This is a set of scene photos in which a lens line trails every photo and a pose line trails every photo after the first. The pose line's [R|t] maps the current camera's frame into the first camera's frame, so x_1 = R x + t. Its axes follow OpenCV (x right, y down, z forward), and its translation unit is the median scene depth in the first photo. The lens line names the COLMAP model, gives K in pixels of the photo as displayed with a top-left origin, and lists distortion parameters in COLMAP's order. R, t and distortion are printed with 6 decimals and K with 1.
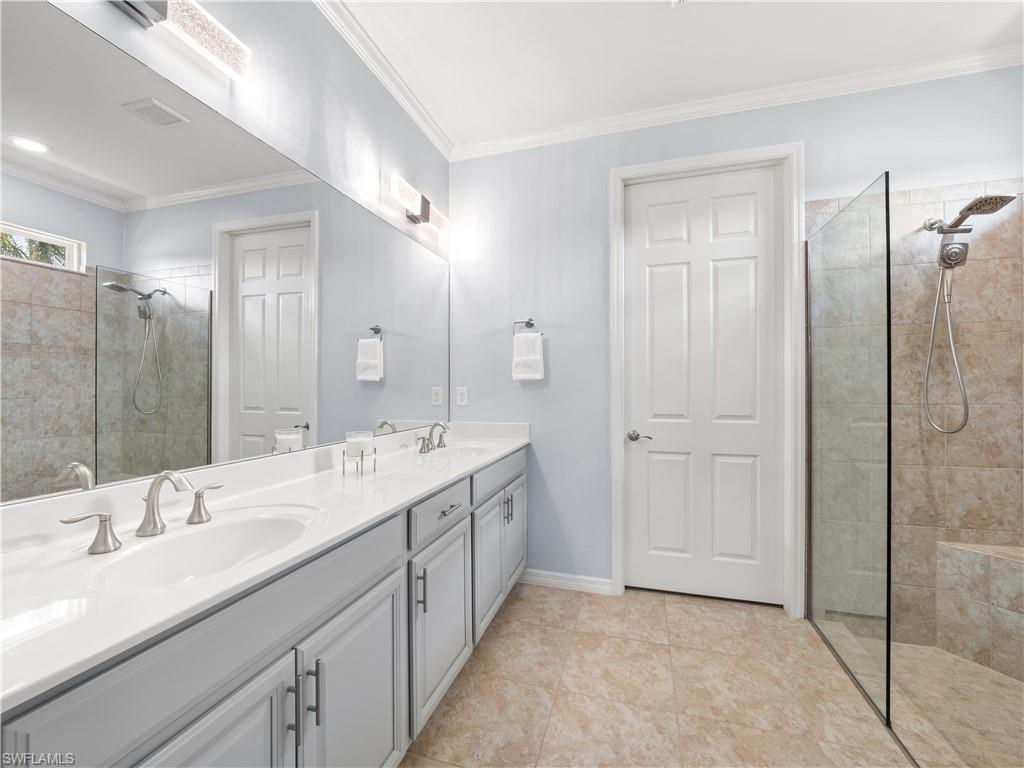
lens RADIAL K [[434.7, 0, 508.8], [0, 434.7, 388.2], [0, 0, 1]] dist [0.000546, -0.003940]
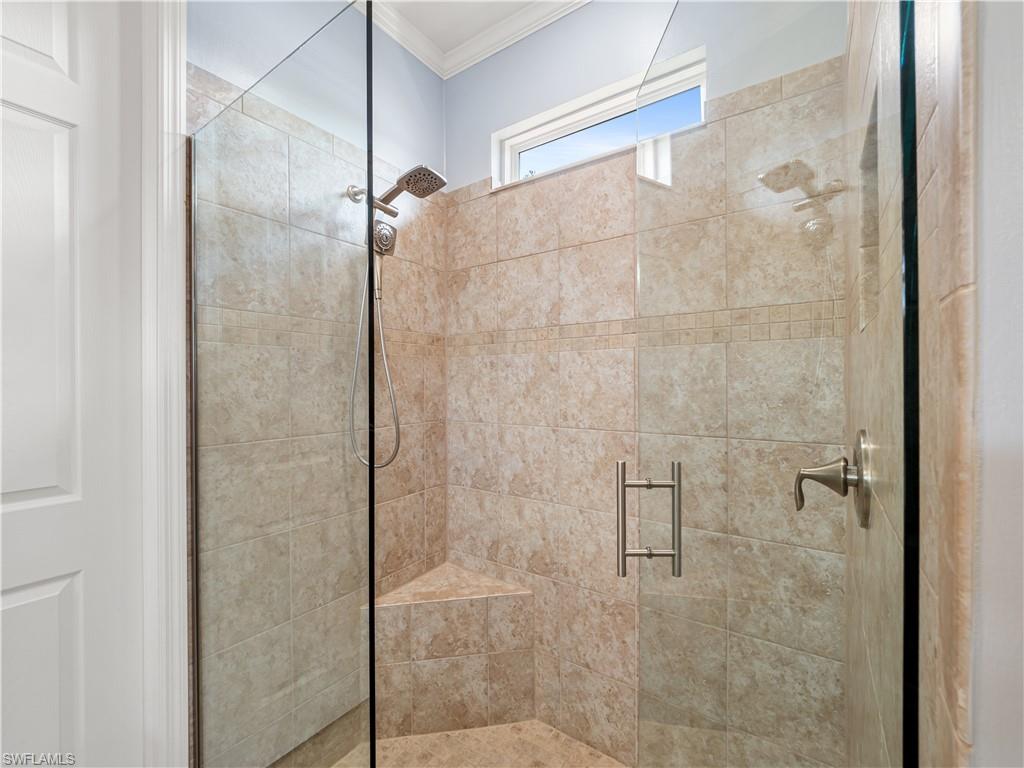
lens RADIAL K [[434.7, 0, 506.3], [0, 434.7, 386.0], [0, 0, 1]] dist [0.000546, -0.003940]
pose [[0.309319, -0.006119, 0.950939, 0.318493], [-0.002592, 0.999970, 0.007278, -0.045185], [-0.950955, -0.004716, 0.309294, 0.493331]]
